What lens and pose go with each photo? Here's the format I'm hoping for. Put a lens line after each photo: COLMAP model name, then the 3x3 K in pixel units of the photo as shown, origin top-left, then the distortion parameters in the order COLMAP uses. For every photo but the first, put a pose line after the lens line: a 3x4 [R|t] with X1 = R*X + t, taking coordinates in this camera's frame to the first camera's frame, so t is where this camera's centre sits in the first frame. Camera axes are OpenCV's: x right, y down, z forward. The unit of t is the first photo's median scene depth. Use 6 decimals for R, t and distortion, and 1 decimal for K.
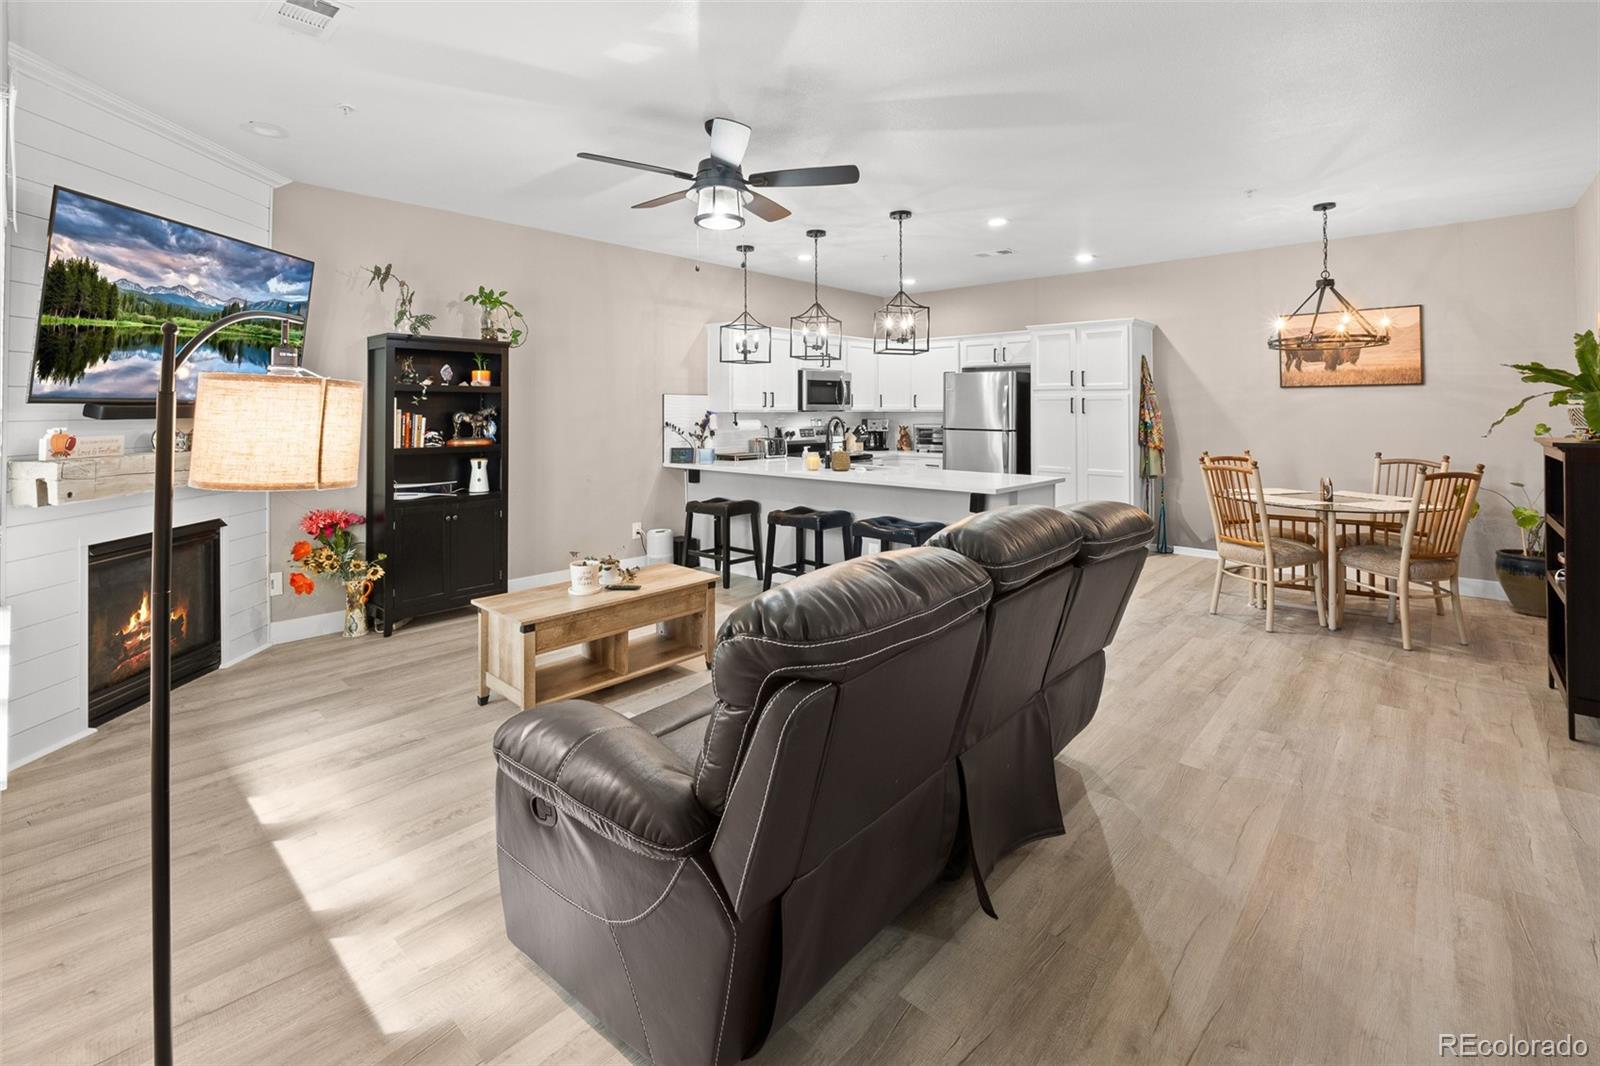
lens RADIAL K [[709.4, 0, 788.4], [0, 709.4, 400.8], [0, 0, 1]] dist [-0.004088, -0.000845]
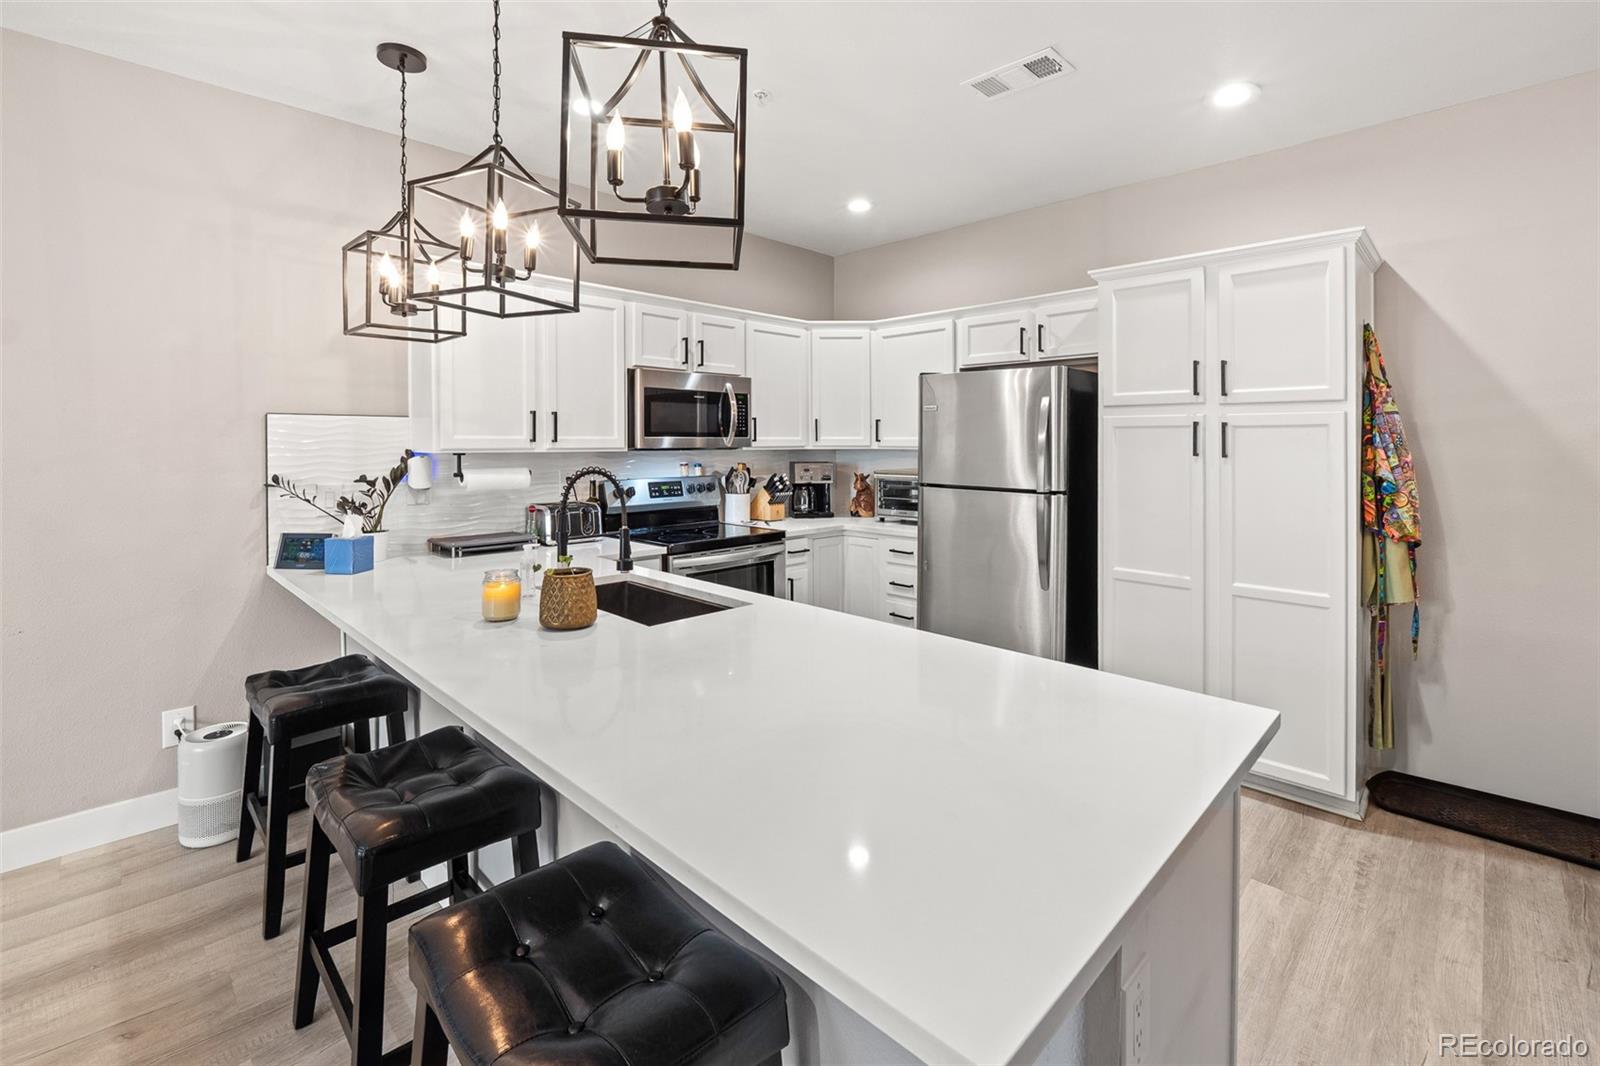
lens RADIAL K [[700.8, 0, 795.5], [0, 700.8, 448.8], [0, 0, 1]] dist [-0.002051, -0.000527]
pose [[0.999263, 0.001375, -0.038360, 0.204579], [-0.000537, 0.999761, 0.021834, 0.004202], [0.038381, -0.021797, 0.999025, 0.675990]]
